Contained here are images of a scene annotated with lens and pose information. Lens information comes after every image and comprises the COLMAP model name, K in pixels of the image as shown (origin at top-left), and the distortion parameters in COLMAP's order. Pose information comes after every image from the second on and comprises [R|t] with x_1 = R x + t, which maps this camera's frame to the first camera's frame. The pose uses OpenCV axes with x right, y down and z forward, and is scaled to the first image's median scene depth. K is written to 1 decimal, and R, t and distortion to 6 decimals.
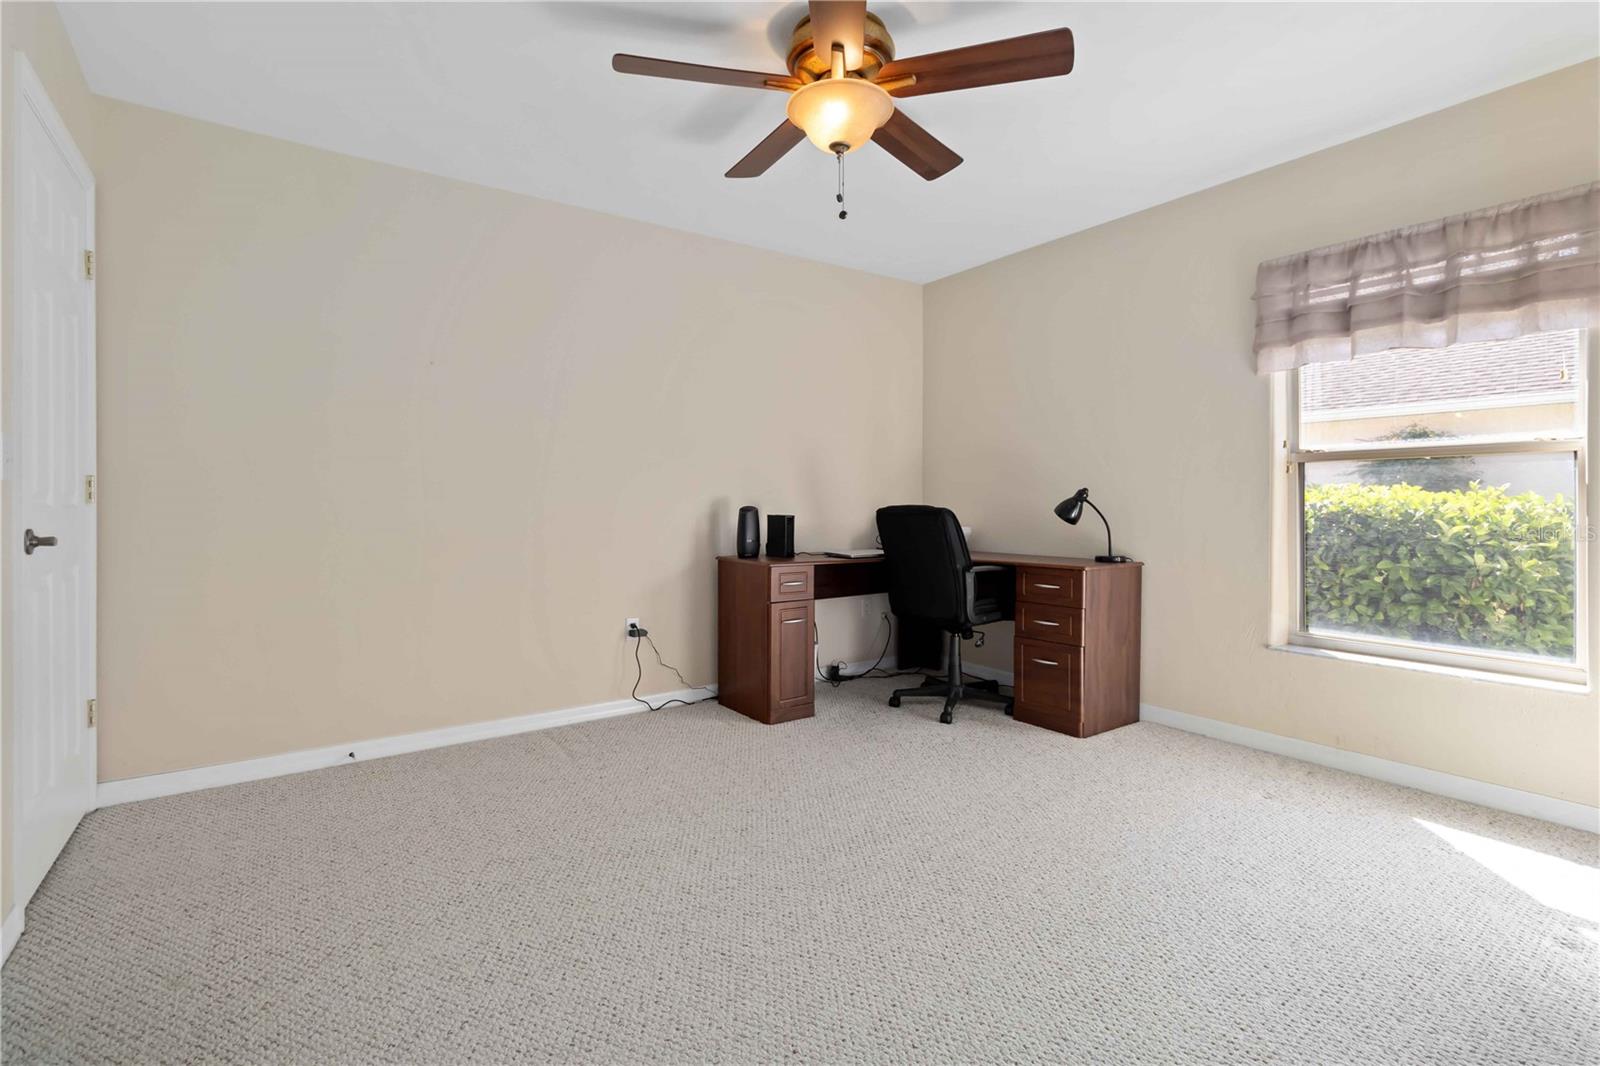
lens RADIAL K [[742.5, 0, 803.0], [0, 742.5, 520.0], [0, 0, 1]] dist [0.002647, 0.001013]
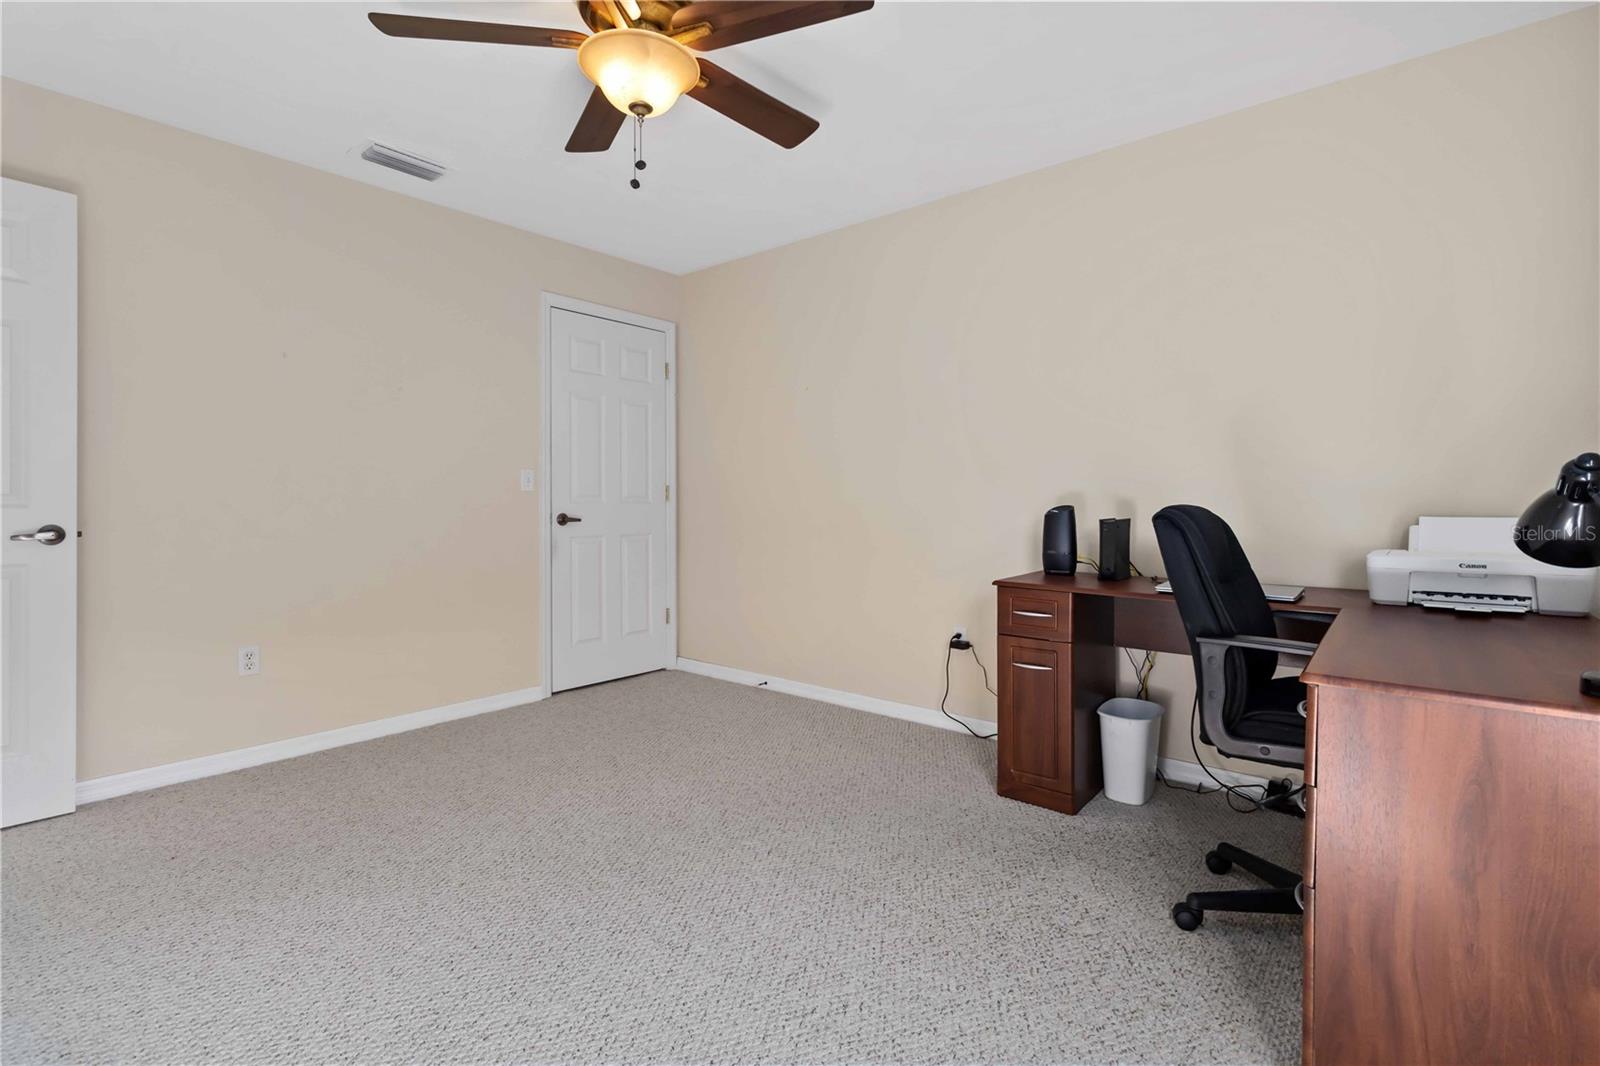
lens RADIAL K [[742.5, 0, 805.5], [0, 742.5, 503.0], [0, 0, 1]] dist [0.002647, 0.001013]
pose [[0.250305, 0.010854, -0.968106, 0.662270], [-0.018908, 0.999801, 0.006321, -0.024763], [0.967982, 0.016723, 0.250460, 0.633912]]
